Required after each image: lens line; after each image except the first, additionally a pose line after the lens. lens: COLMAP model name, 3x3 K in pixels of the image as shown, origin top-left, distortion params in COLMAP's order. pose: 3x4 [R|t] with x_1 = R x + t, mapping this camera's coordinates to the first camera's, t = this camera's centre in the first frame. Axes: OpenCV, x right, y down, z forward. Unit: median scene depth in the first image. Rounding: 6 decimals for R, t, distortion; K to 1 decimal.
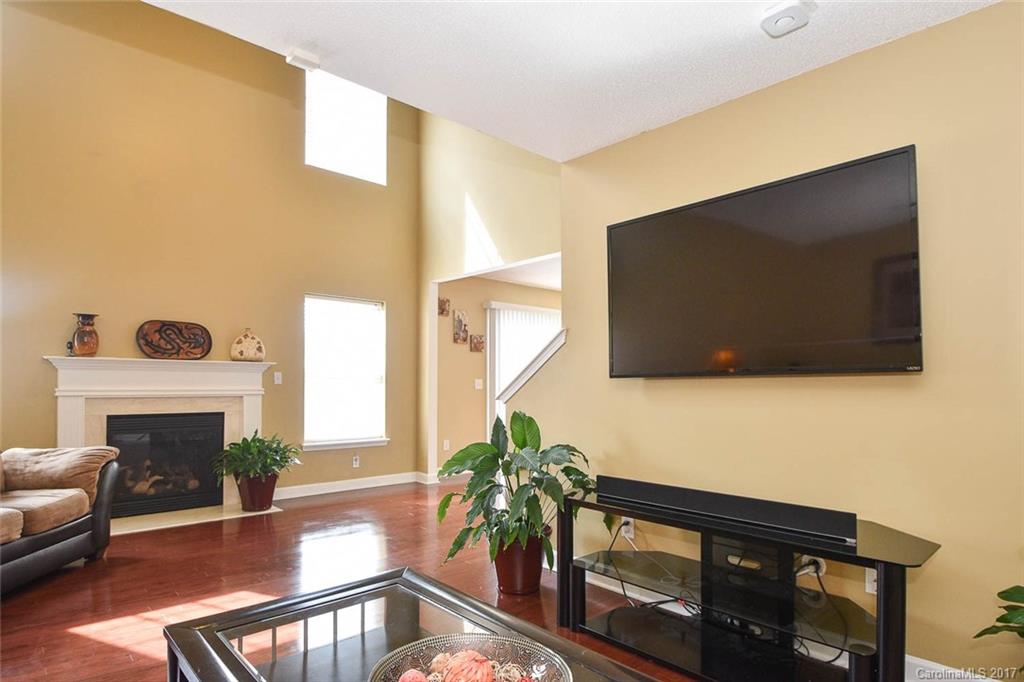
lens RADIAL K [[573.4, 0, 511.8], [0, 573.4, 349.3], [0, 0, 1]] dist [-0.031856, -0.001168]
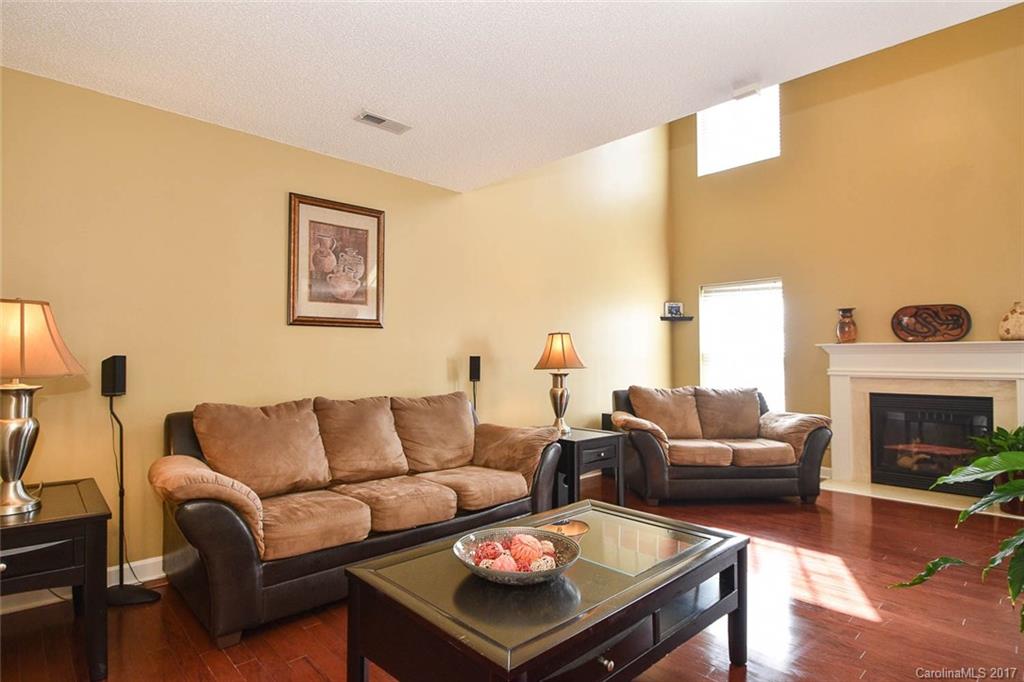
lens RADIAL K [[528.9, 0, 510.7], [0, 528.9, 339.9], [0, 0, 1]] dist [-0.001351, 0.000087]
pose [[0.014768, -0.044128, -0.998917, 0.352280], [0.053198, 0.997645, -0.043286, 0.015508], [0.998475, -0.052501, 0.017081, 0.238033]]
